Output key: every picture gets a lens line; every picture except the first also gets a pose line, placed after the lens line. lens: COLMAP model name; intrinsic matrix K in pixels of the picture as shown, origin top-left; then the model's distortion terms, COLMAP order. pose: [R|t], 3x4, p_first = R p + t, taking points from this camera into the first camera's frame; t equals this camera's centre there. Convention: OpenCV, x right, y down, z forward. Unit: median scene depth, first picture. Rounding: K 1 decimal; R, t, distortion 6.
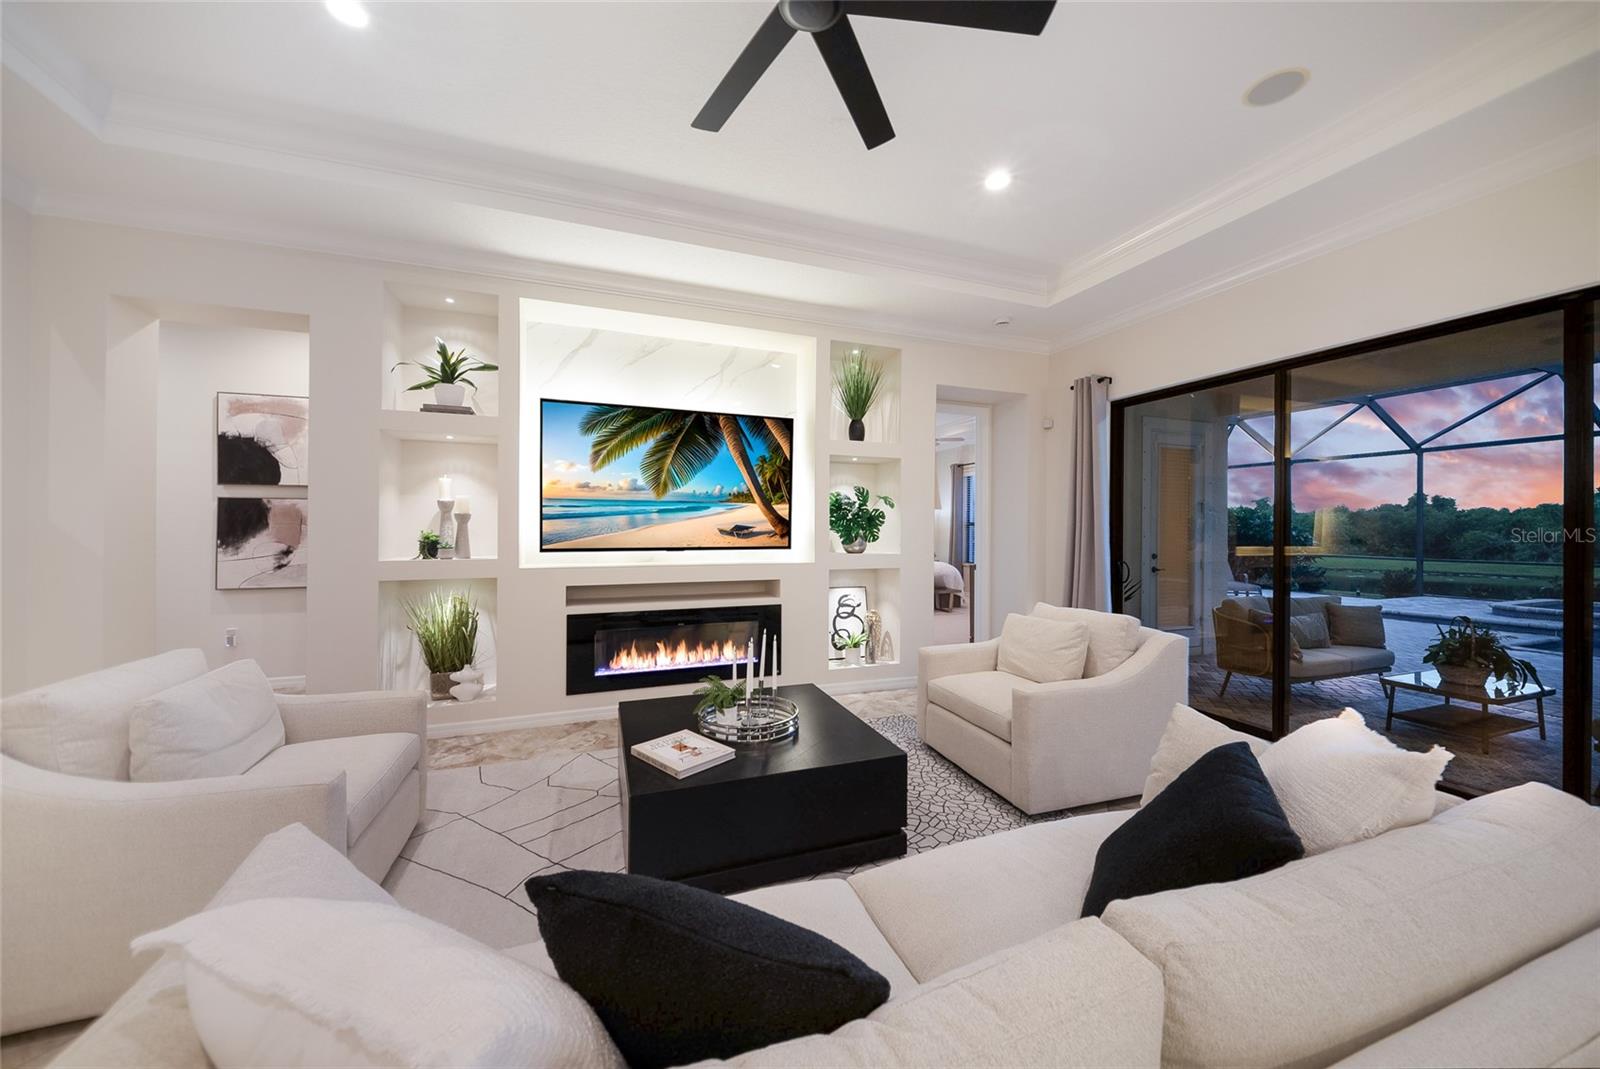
lens RADIAL K [[575.1, 0, 804.1], [0, 575.1, 530.7], [0, 0, 1]] dist [0.000449, -0.002104]
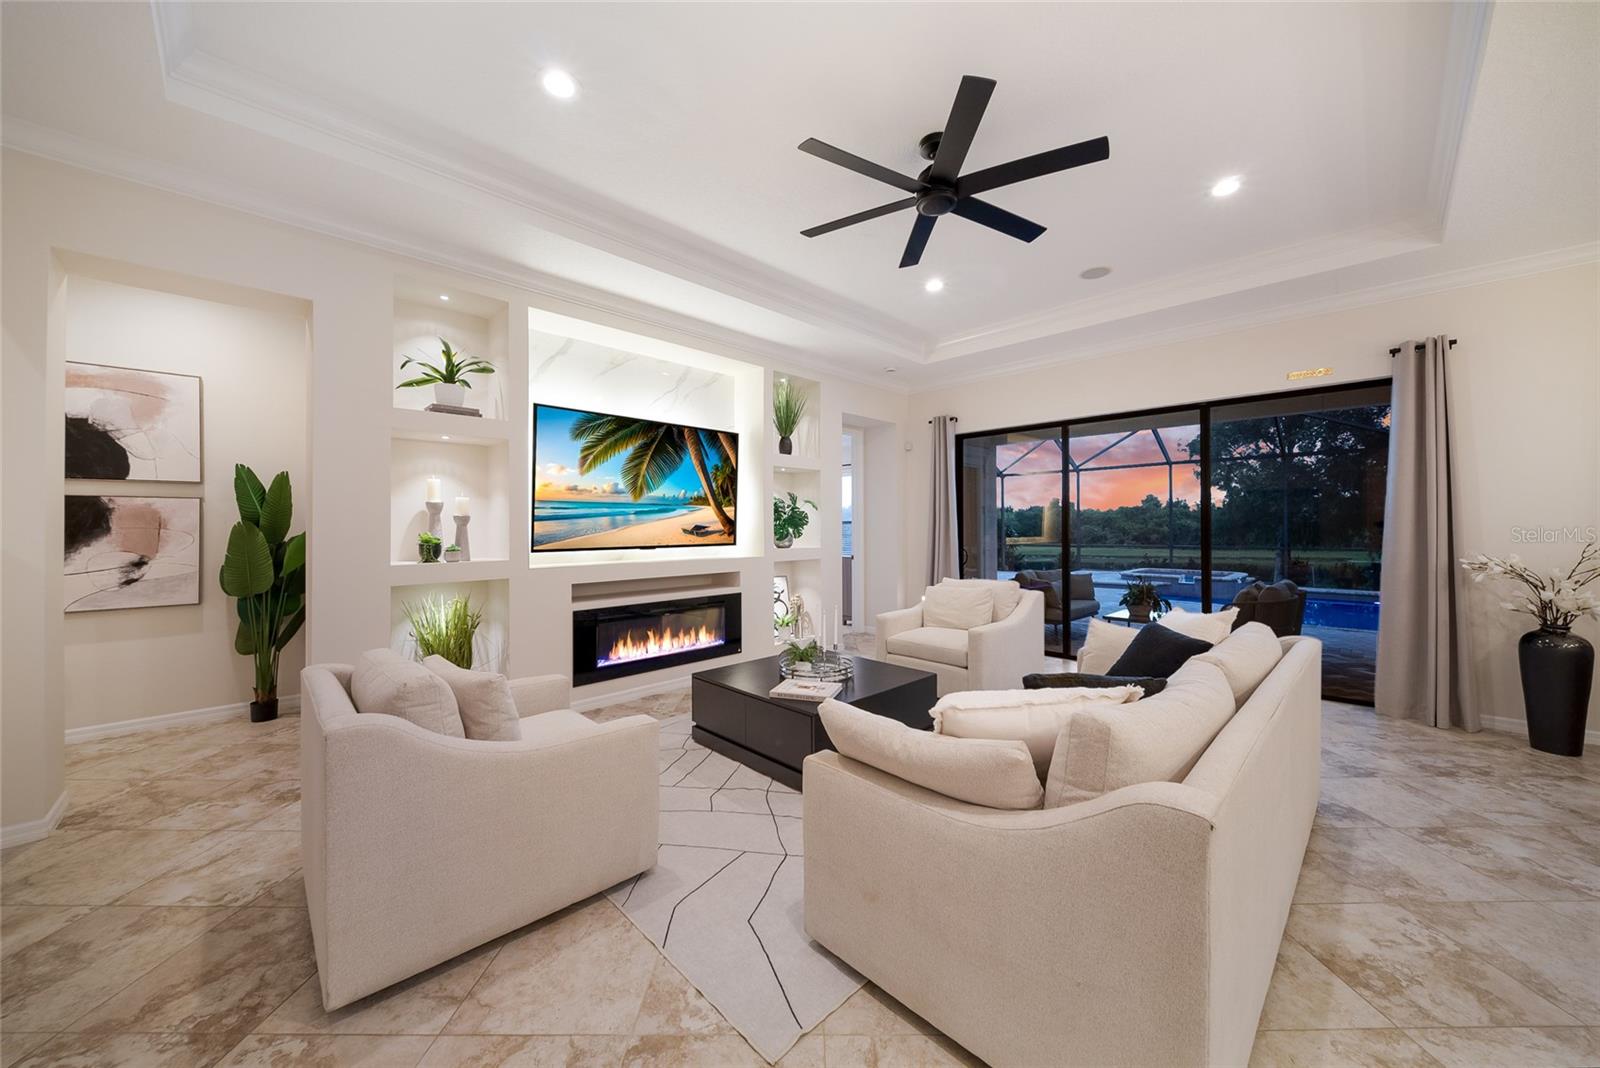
lens RADIAL K [[575.1, 0, 812.0], [0, 575.1, 524.9], [0, 0, 1]] dist [0.000449, -0.002104]
pose [[0.908633, -0.008462, 0.417509, -0.398052], [0.013095, 0.999880, -0.008234, 0.002423], [-0.417389, 0.012949, 0.908635, -0.127928]]
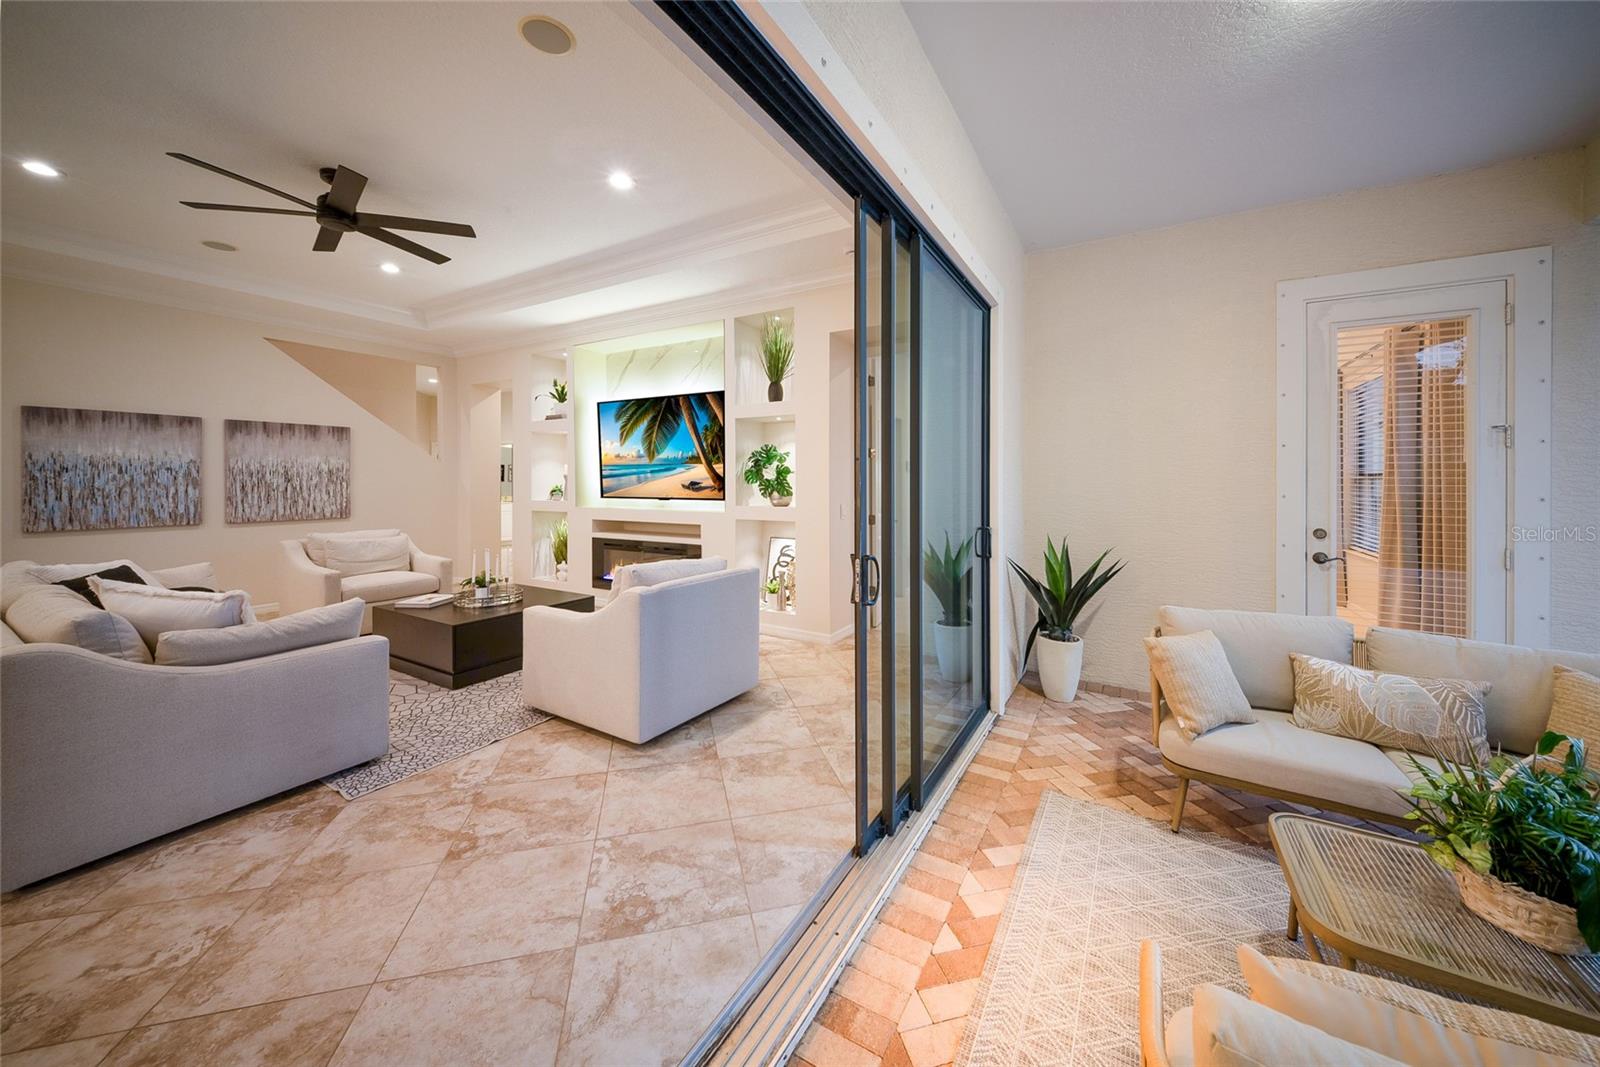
lens RADIAL K [[575.1, 0, 837.5], [0, 575.1, 500.8], [0, 0, 1]] dist [0.000449, -0.002104]
pose [[0.637565, 0.020694, -0.770119, 1.107378], [-0.007233, 0.999756, 0.020876, 0.005729], [0.770363, -0.007739, 0.637559, 0.445881]]
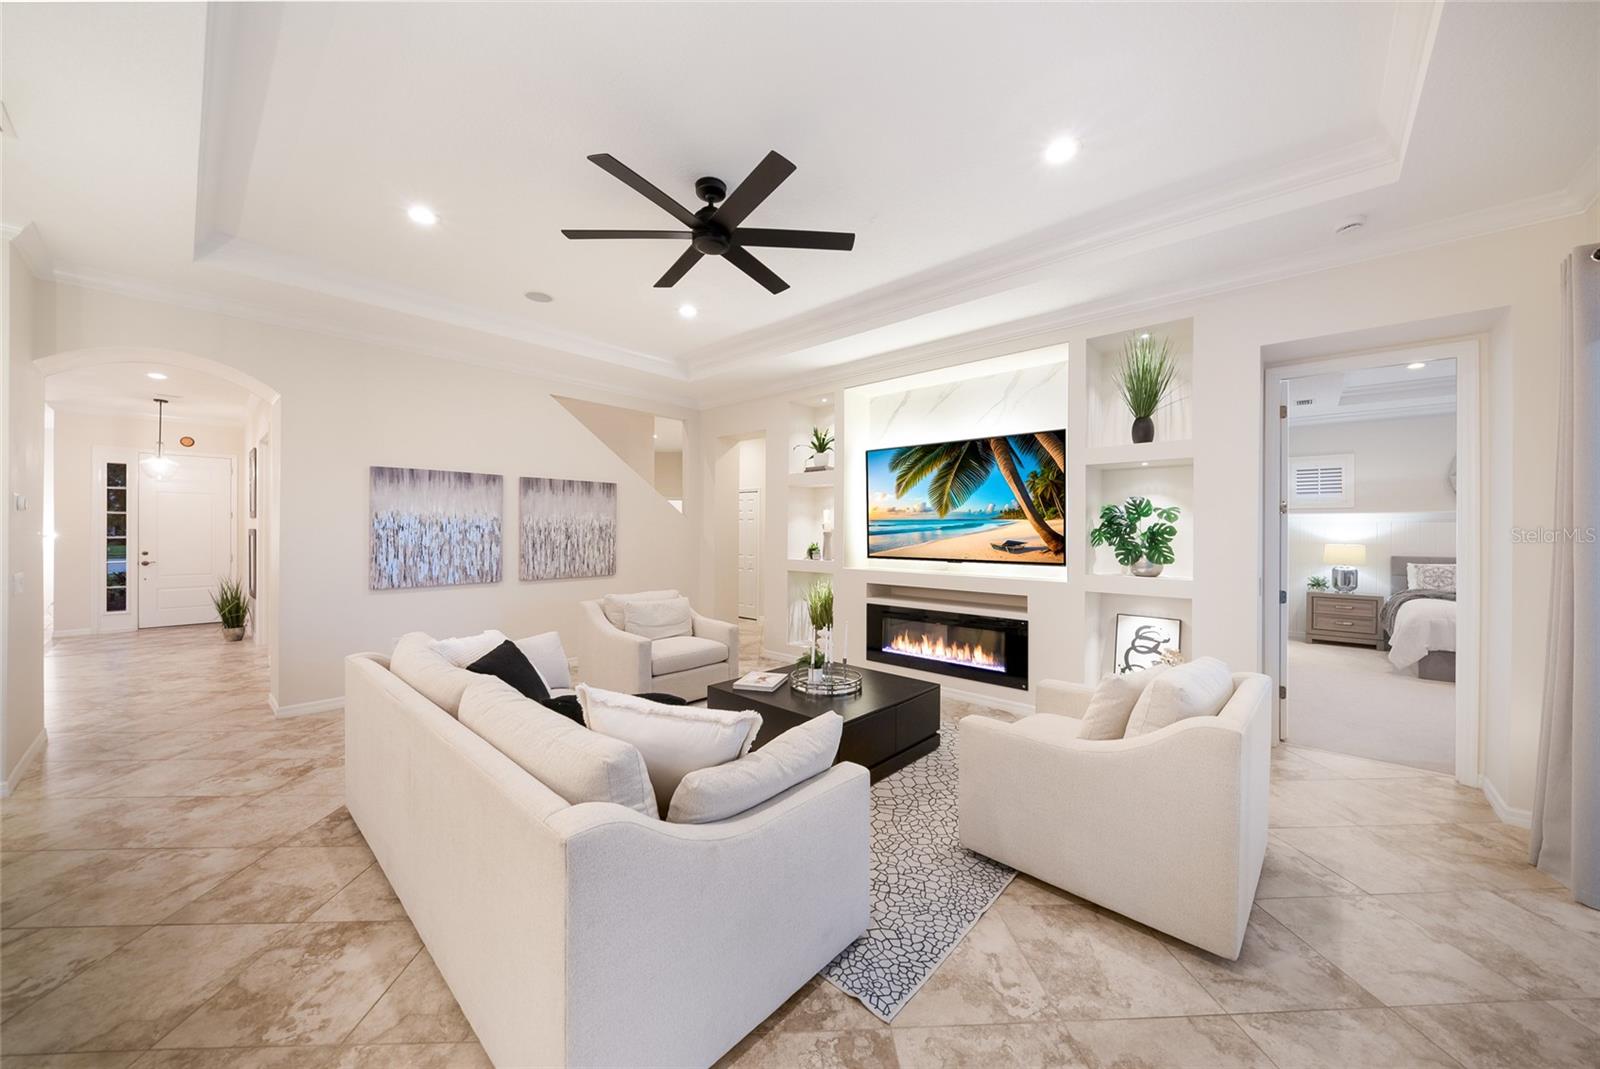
lens RADIAL K [[575.1, 0, 806.3], [0, 575.1, 540.0], [0, 0, 1]] dist [0.000449, -0.002104]
pose [[0.453639, 0.012776, -0.891094, 0.680343], [-0.011553, 0.999898, 0.008455, -0.015848], [0.891111, 0.006460, 0.453740, 0.198339]]
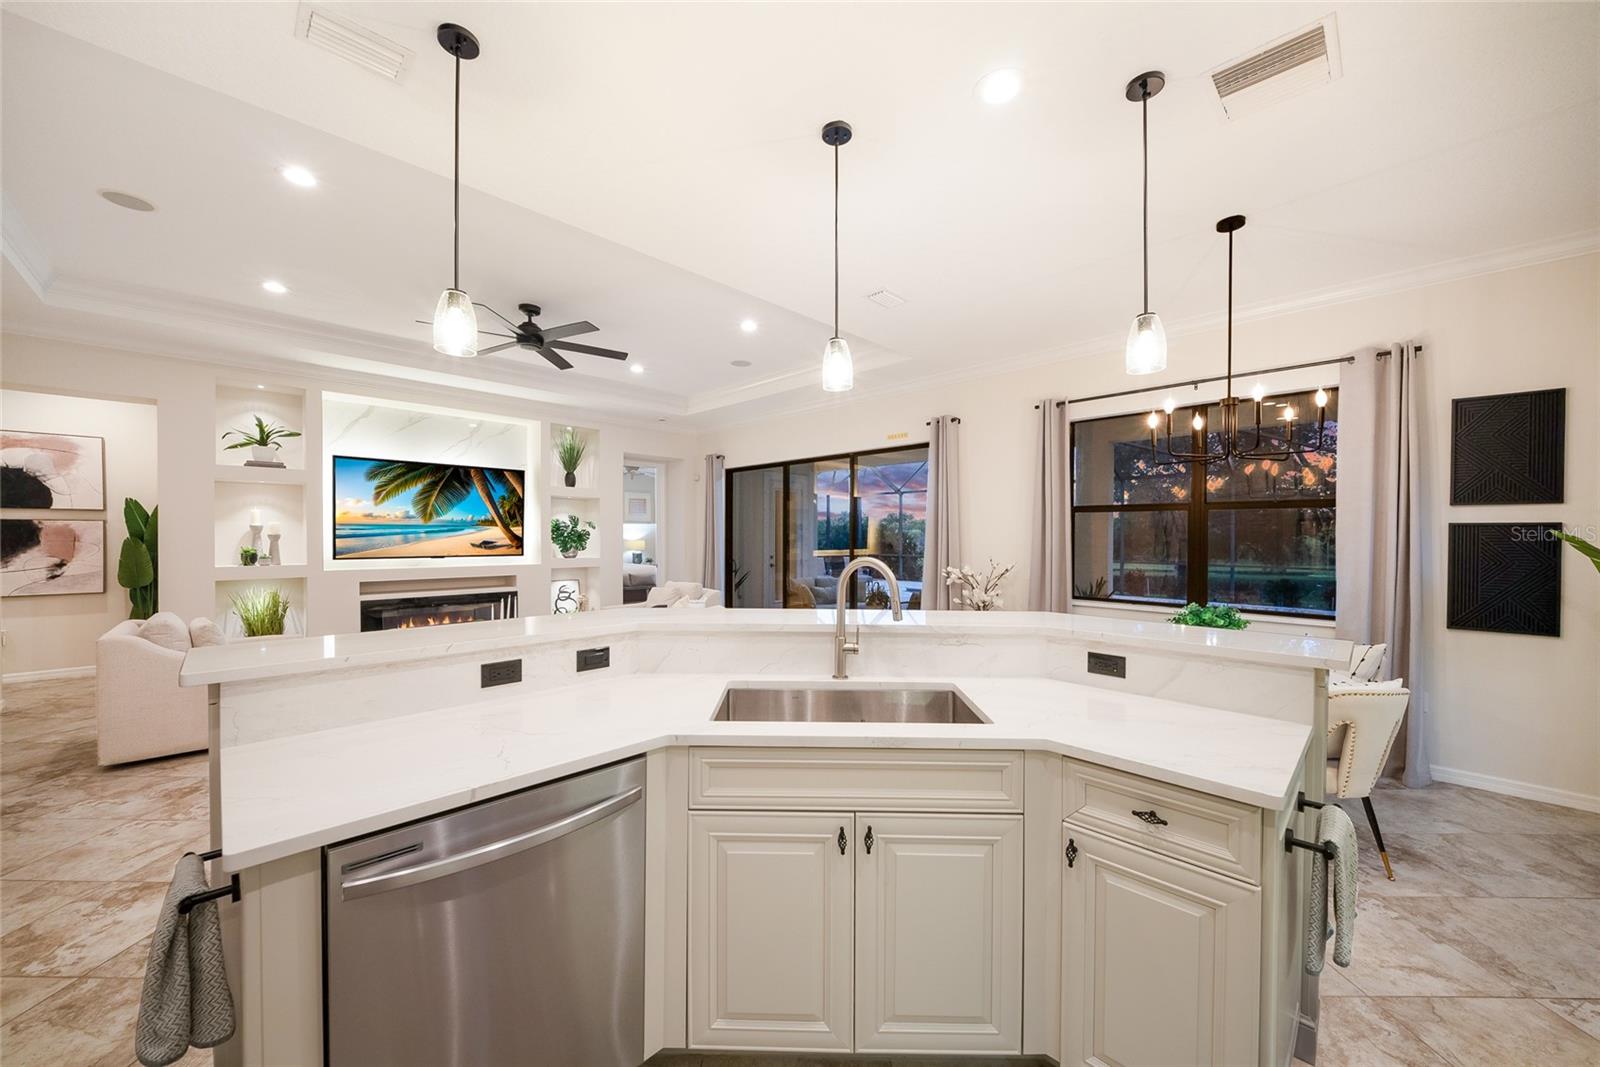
lens RADIAL K [[575.1, 0, 799.1], [0, 575.1, 546.8], [0, 0, 1]] dist [0.000449, -0.002104]
pose [[0.914196, -0.008363, 0.405185, 0.028942], [0.002952, 0.999898, 0.013979, -0.012849], [-0.405261, -0.011584, 0.914128, -0.754745]]
